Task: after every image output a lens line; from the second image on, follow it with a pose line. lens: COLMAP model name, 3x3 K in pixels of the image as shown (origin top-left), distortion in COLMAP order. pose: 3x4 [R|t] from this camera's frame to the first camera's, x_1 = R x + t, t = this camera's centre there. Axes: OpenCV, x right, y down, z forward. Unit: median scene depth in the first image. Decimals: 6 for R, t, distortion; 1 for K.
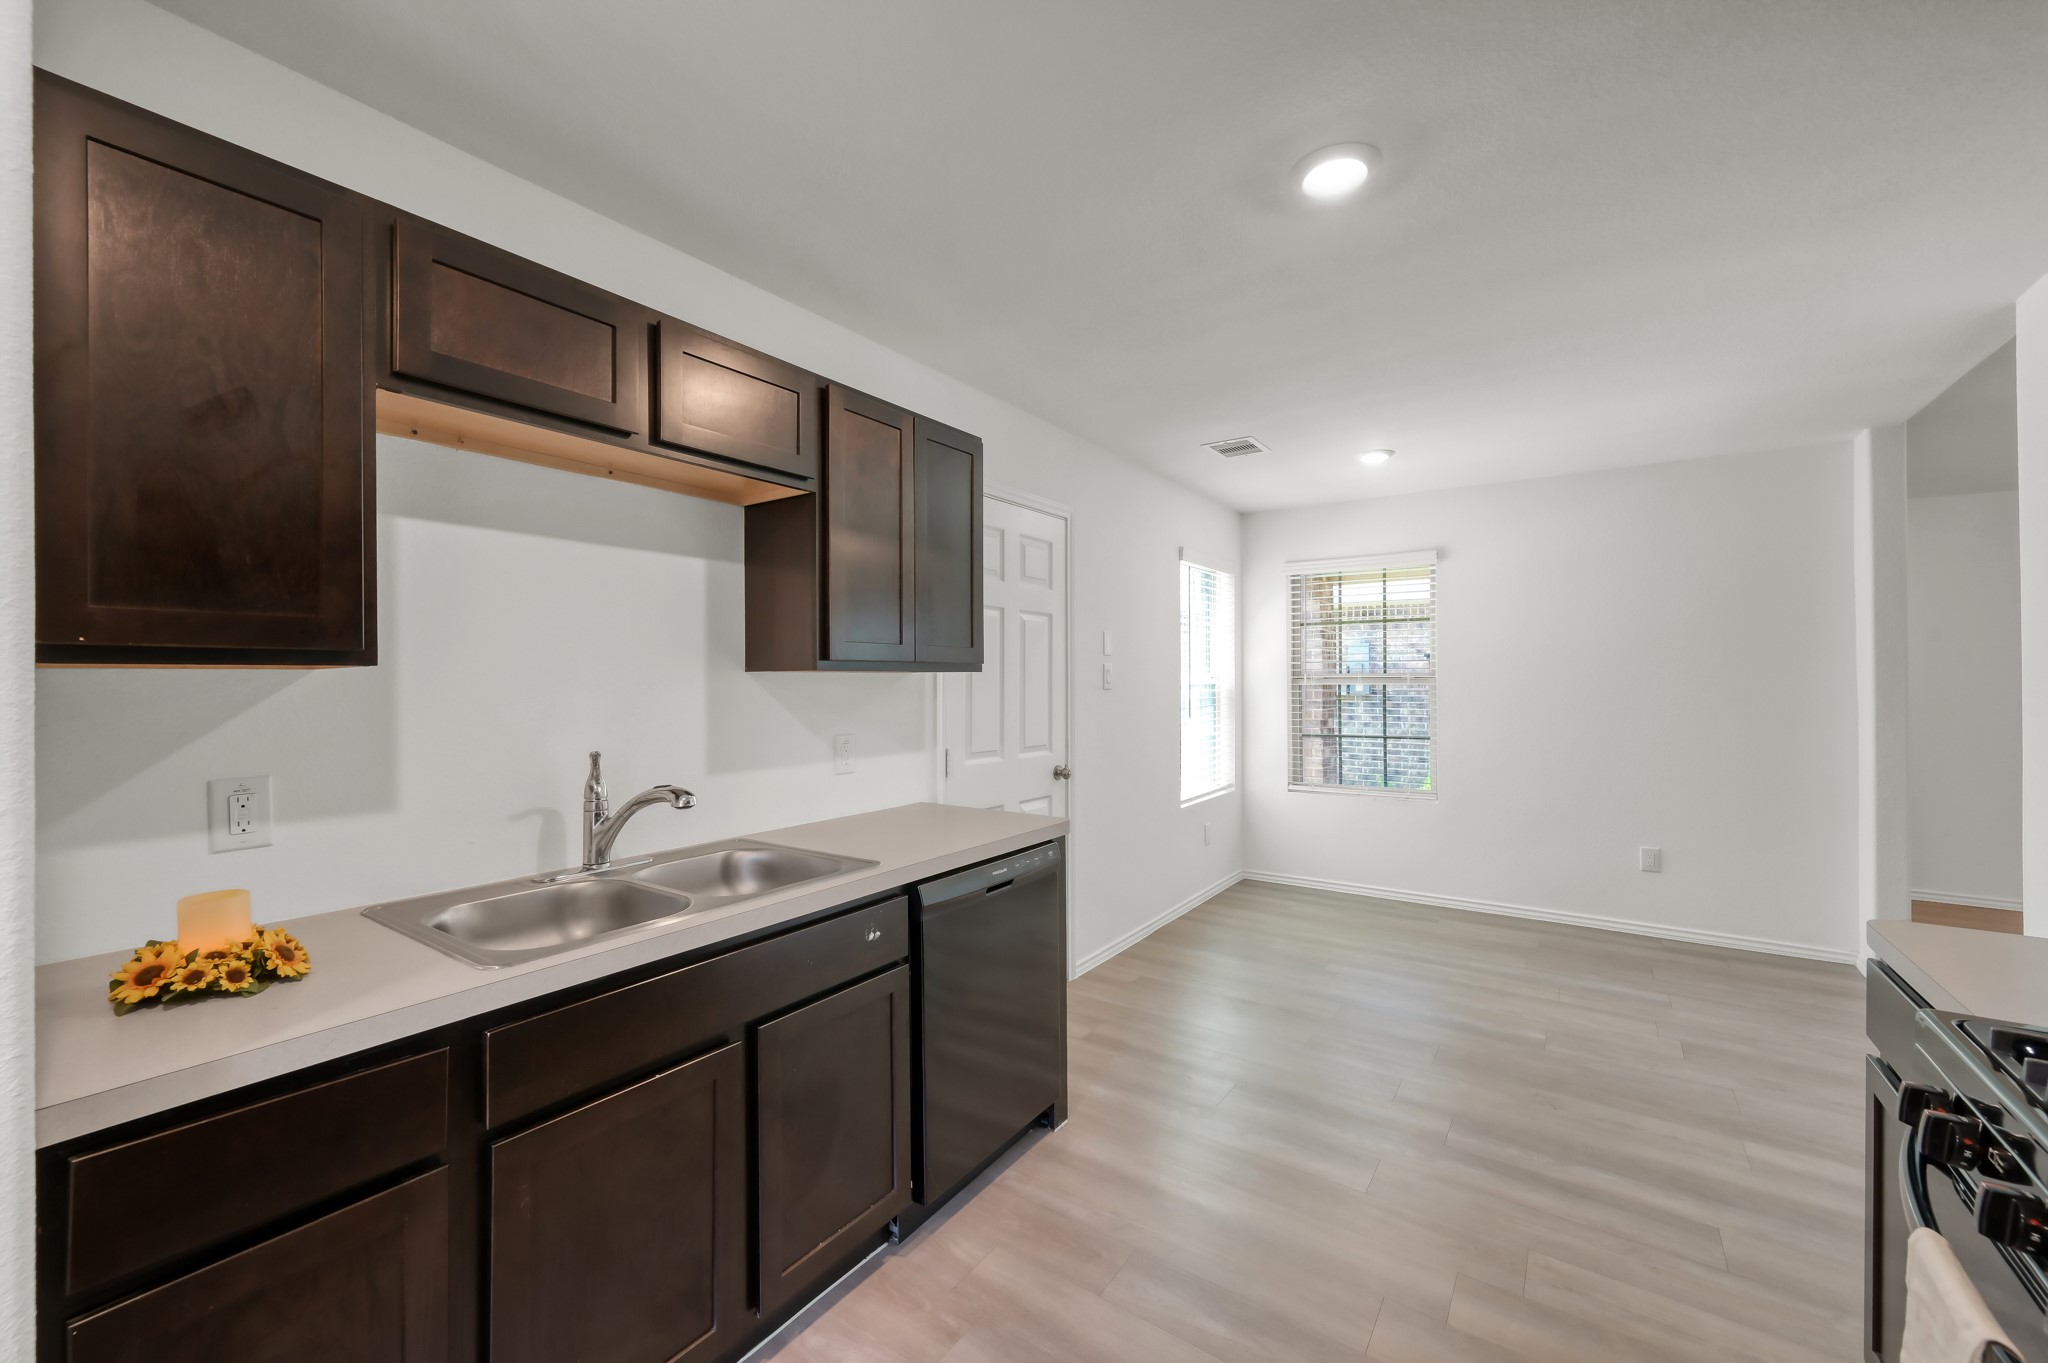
lens RADIAL K [[808.4, 0, 1022.0], [0, 808.4, 674.5], [0, 0, 1]] dist [0.000147, -0.000280]
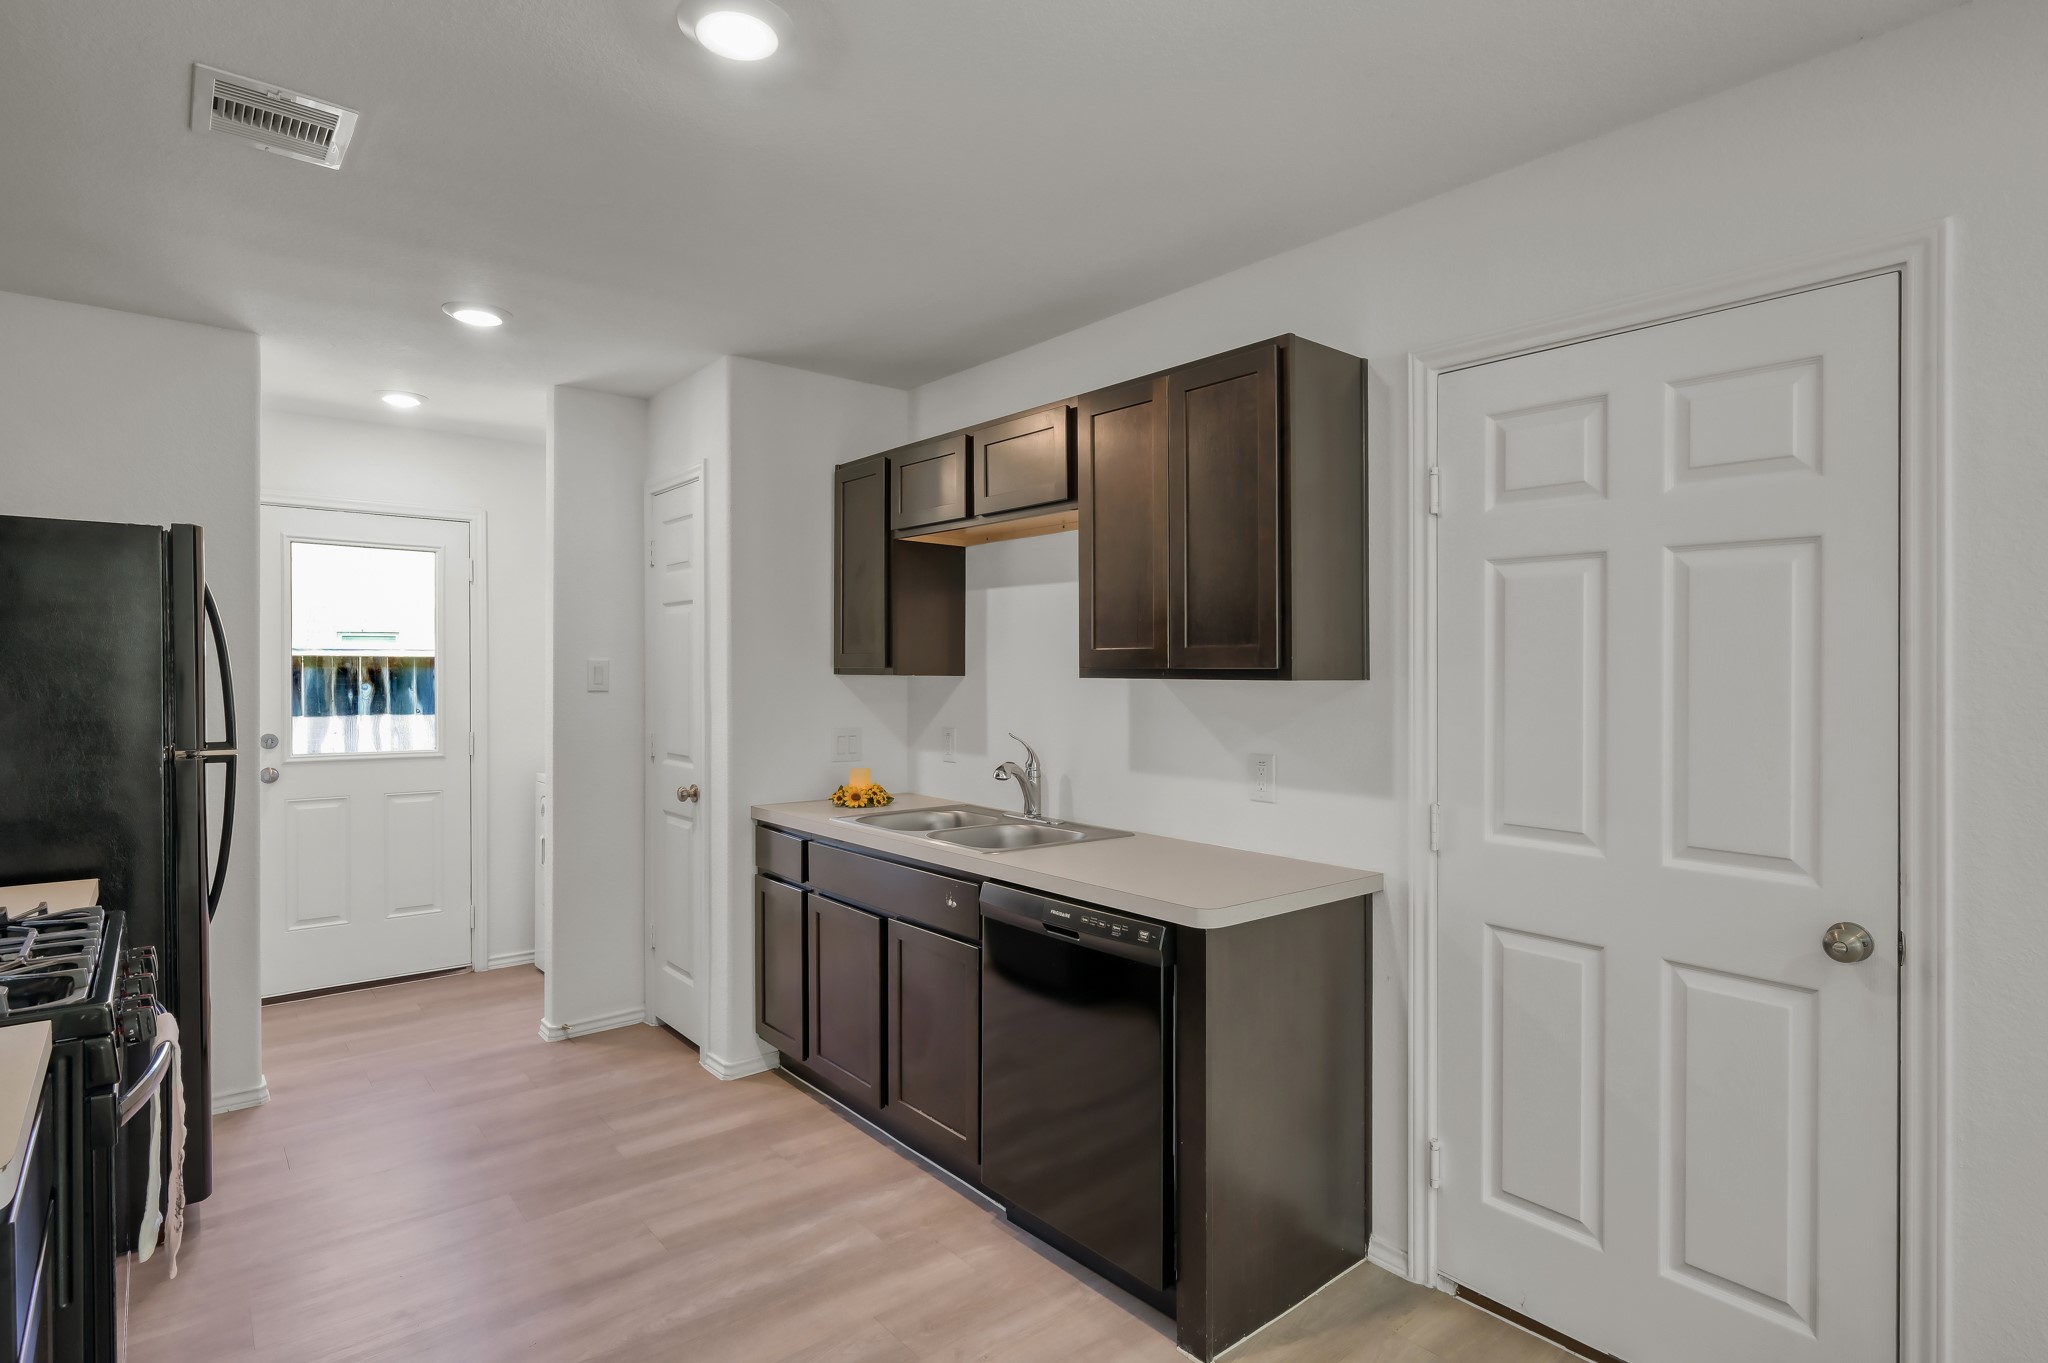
lens RADIAL K [[1049.7, 0, 1023.6], [0, 1049.7, 686.6], [0, 0, 1]] dist [-0.001270, -0.000097]
pose [[-0.264232, 0.017512, -0.964300, 0.567156], [0.001715, 0.999842, 0.017687, -0.009055], [0.964458, 0.003019, -0.264220, 0.676919]]
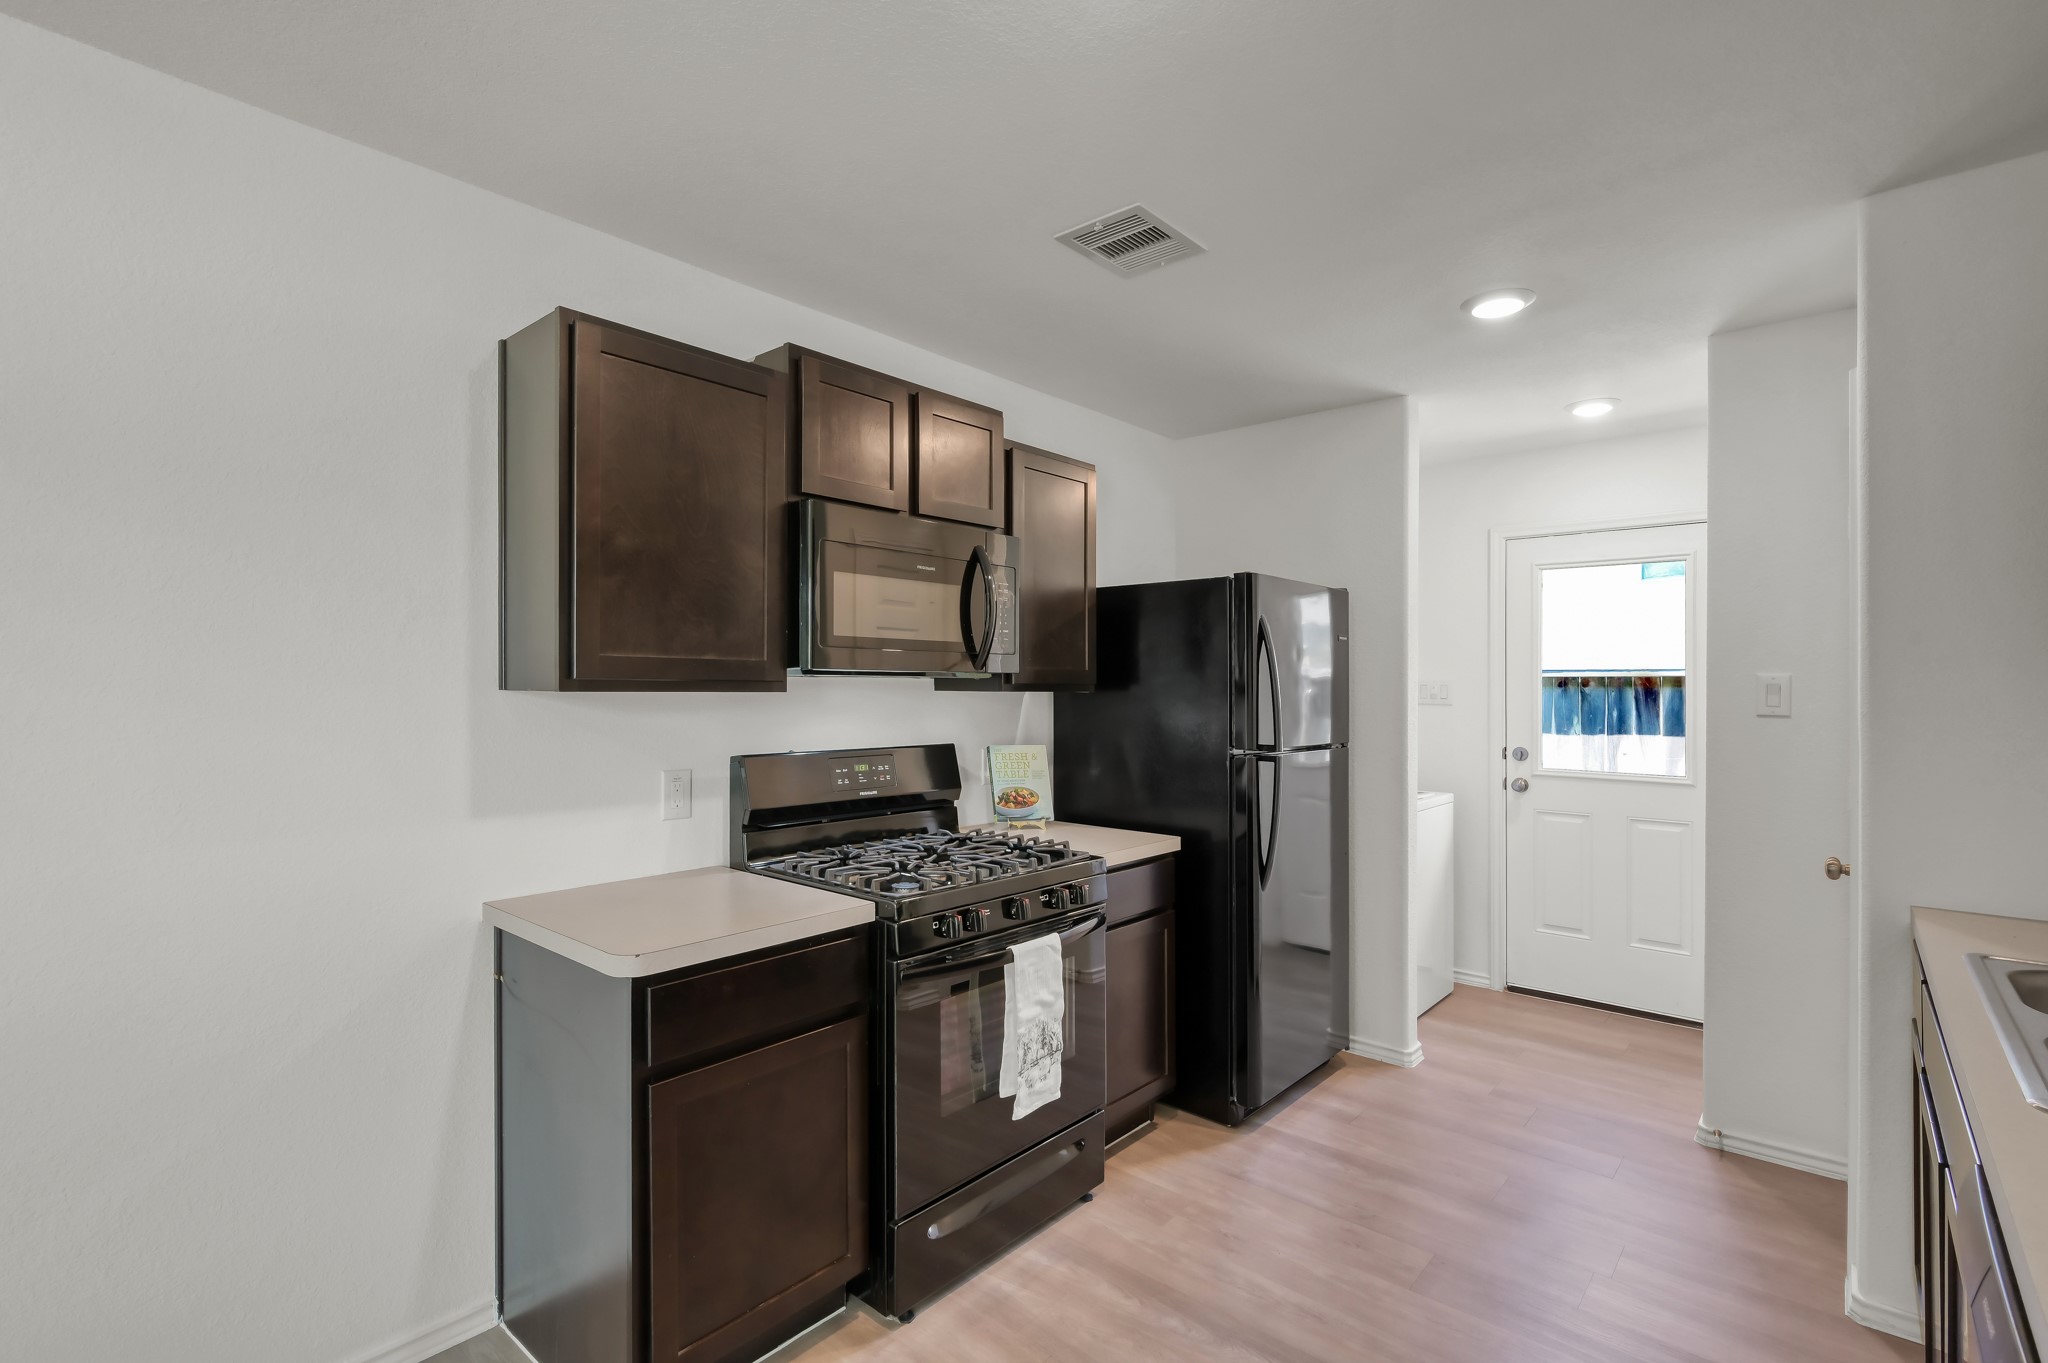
lens RADIAL K [[941.1, 0, 1020.0], [0, 941.1, 693.1], [0, 0, 1]] dist [0.000213, -0.000086]
pose [[-0.994191, -0.001609, 0.107619, 0.173269], [-0.001515, 0.999998, 0.000954, -0.004114], [-0.107621, 0.000786, -0.994192, 0.765785]]
